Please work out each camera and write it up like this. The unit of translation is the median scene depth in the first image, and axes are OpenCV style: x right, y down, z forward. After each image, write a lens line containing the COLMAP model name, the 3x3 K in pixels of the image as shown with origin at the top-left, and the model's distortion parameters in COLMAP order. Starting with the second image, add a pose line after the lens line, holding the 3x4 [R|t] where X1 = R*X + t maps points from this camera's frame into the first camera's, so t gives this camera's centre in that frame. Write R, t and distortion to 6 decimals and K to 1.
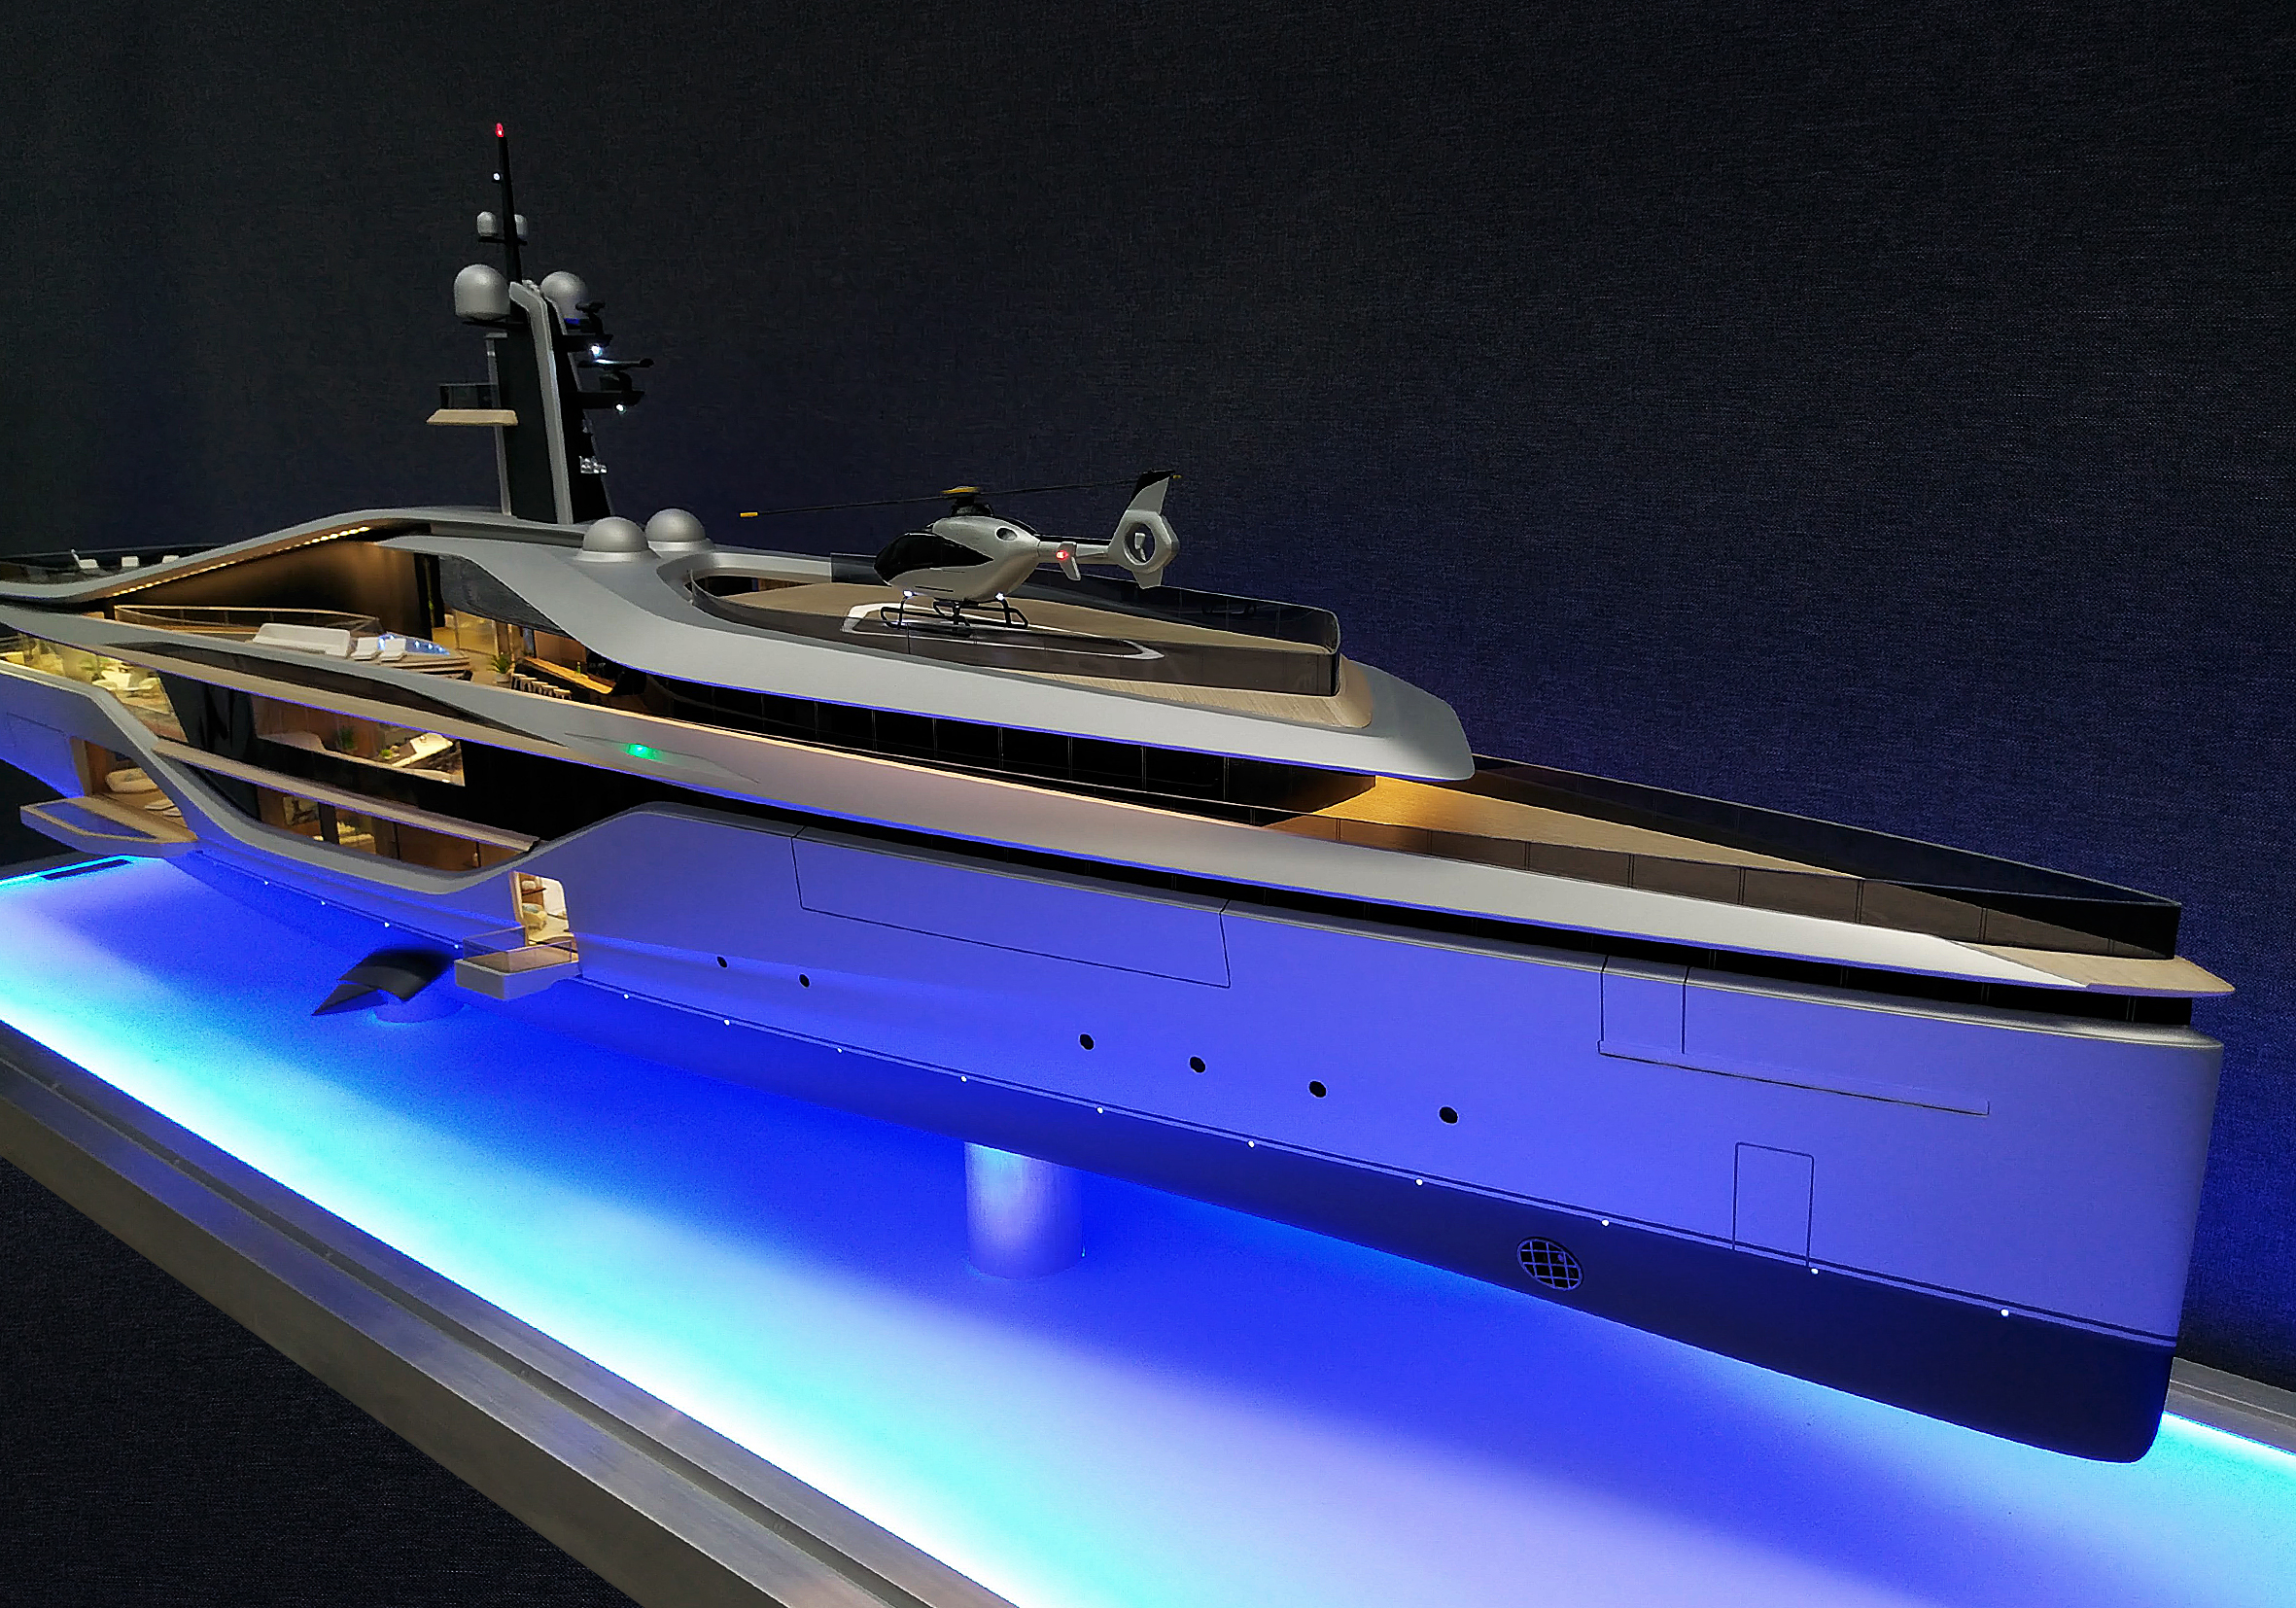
lens RADIAL K [[1732.5, 0, 1157.5], [0, 1732.5, 804.4], [0, 0, 1]] dist [-0.007560, -0.017609]
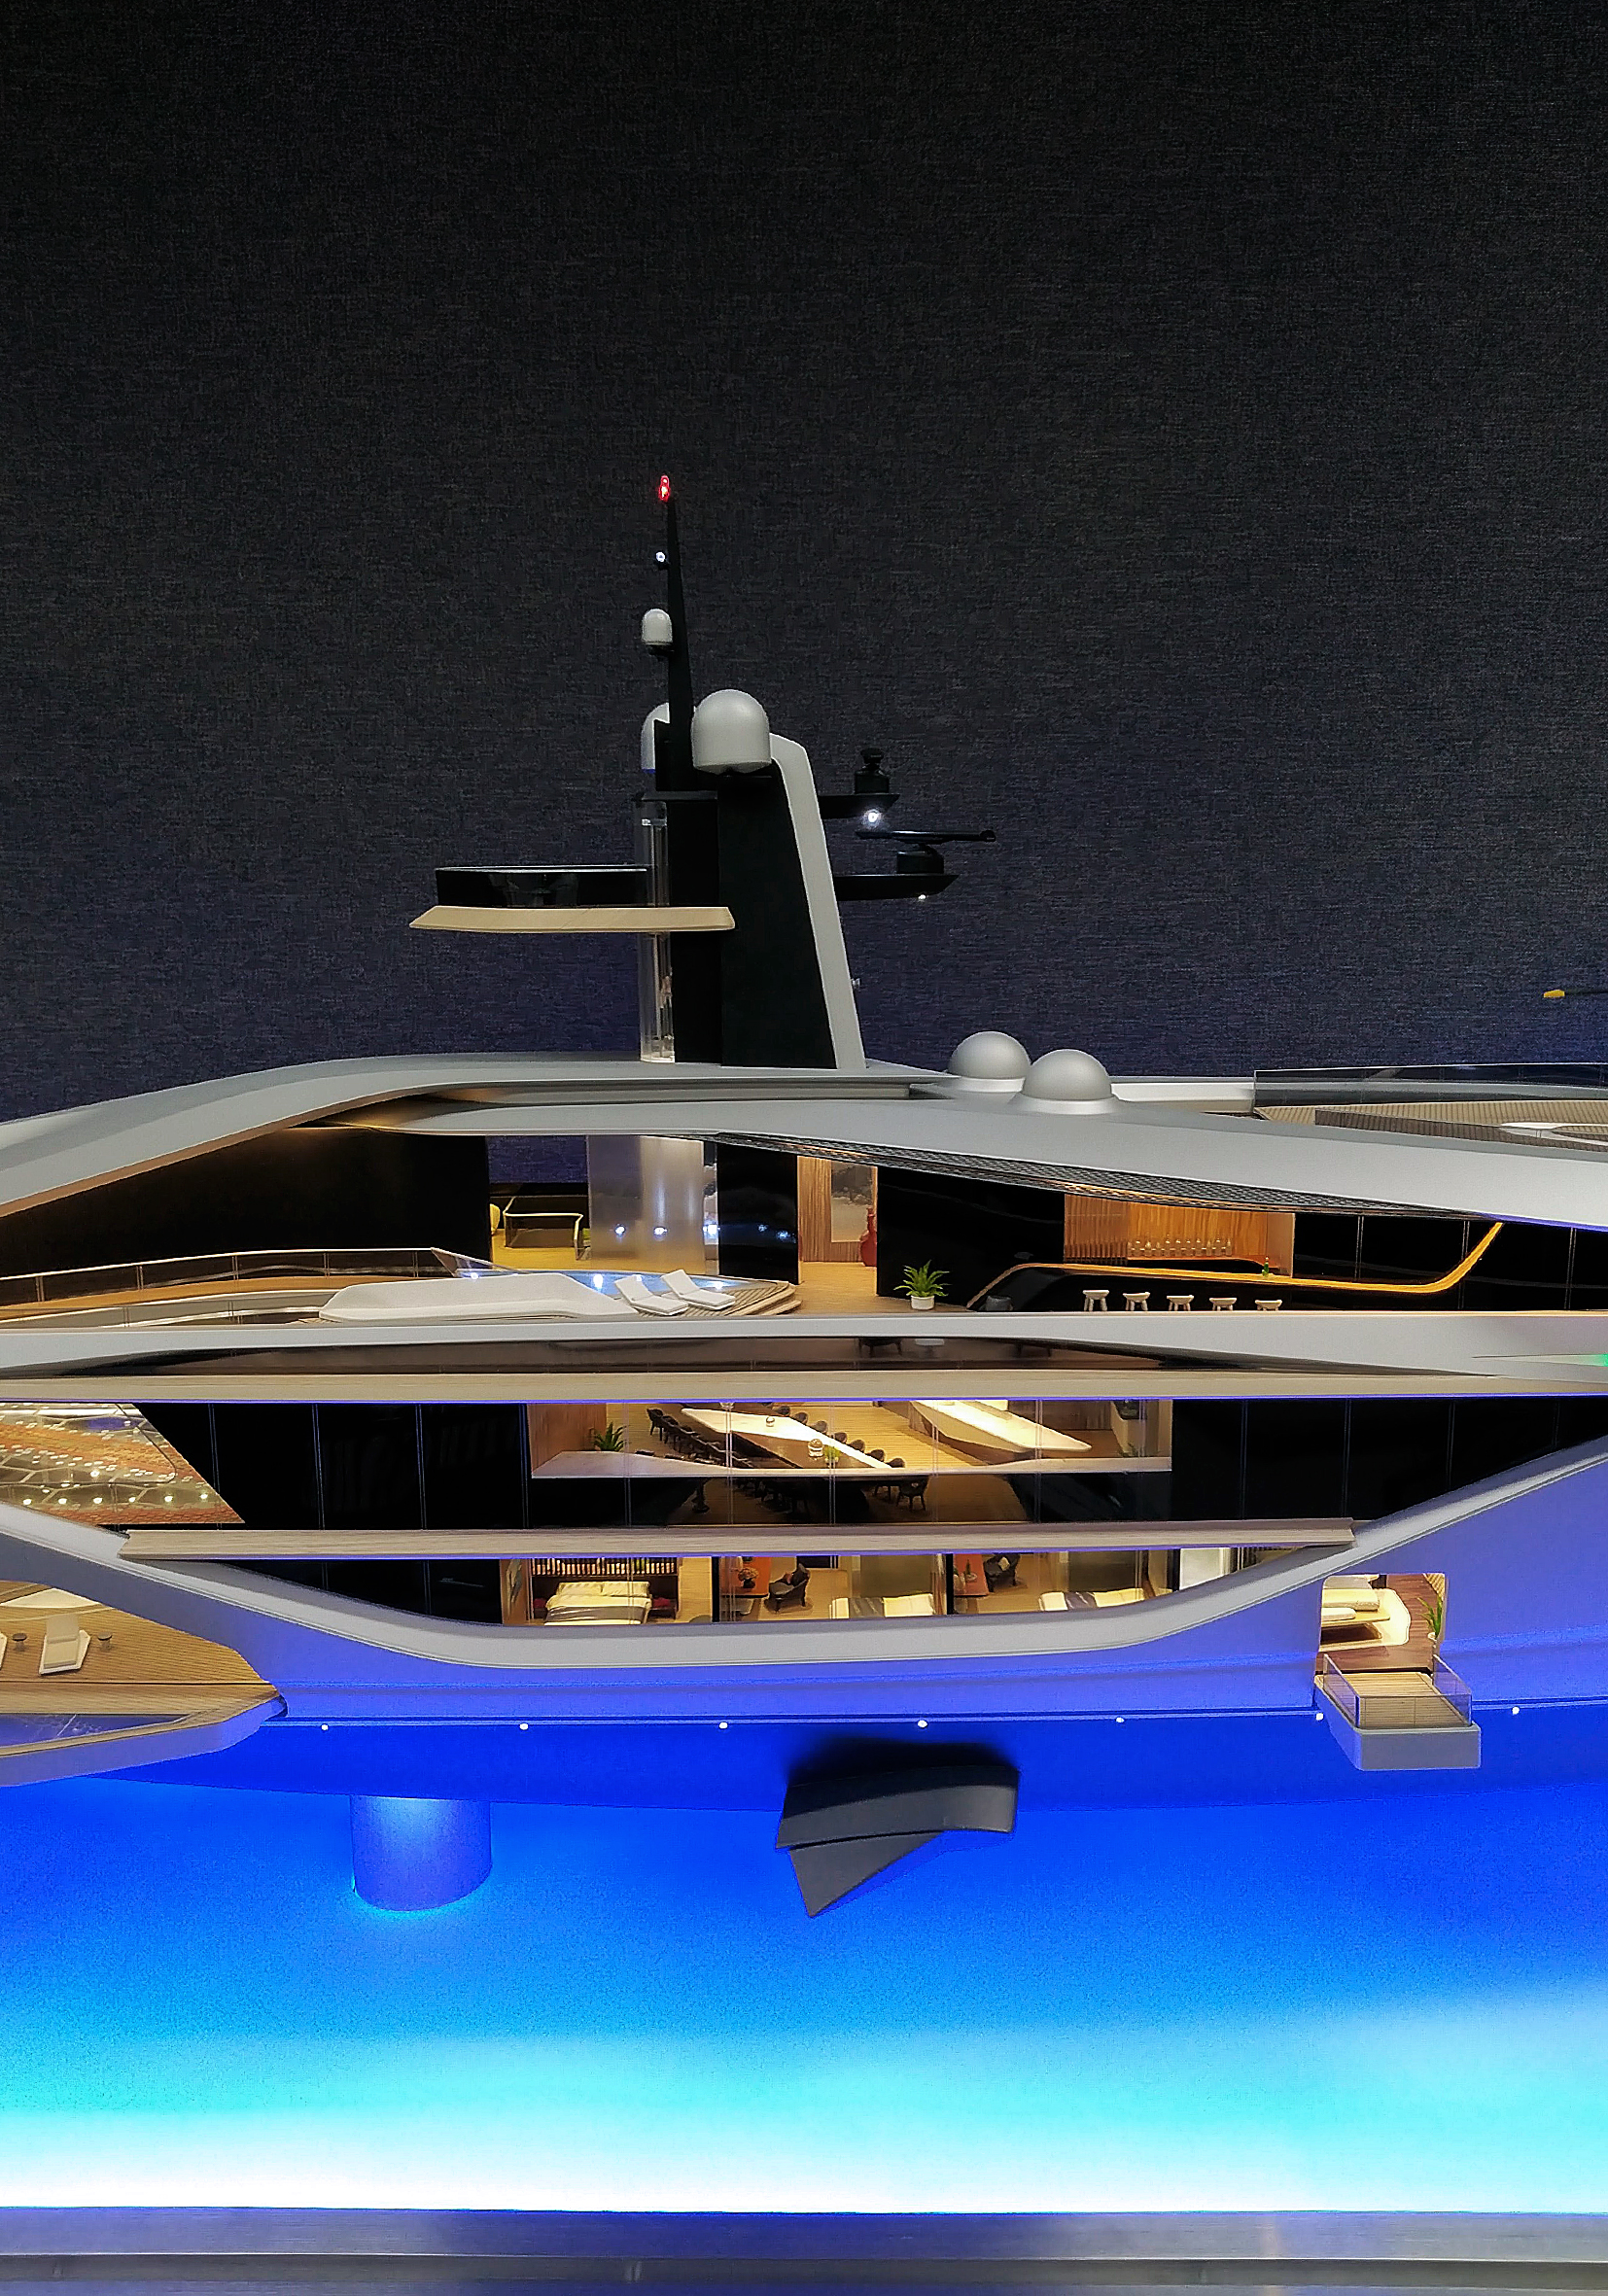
lens RADIAL K [[1792.9, 0, 884.2], [0, 1792.9, 1110.0], [0, 0, 1]] dist [-0.007017, -0.028276]
pose [[0.813600, -0.106493, 0.571589, -0.732768], [0.151586, 0.987935, -0.031705, -0.120440], [-0.561317, 0.112441, 0.819927, 0.415068]]
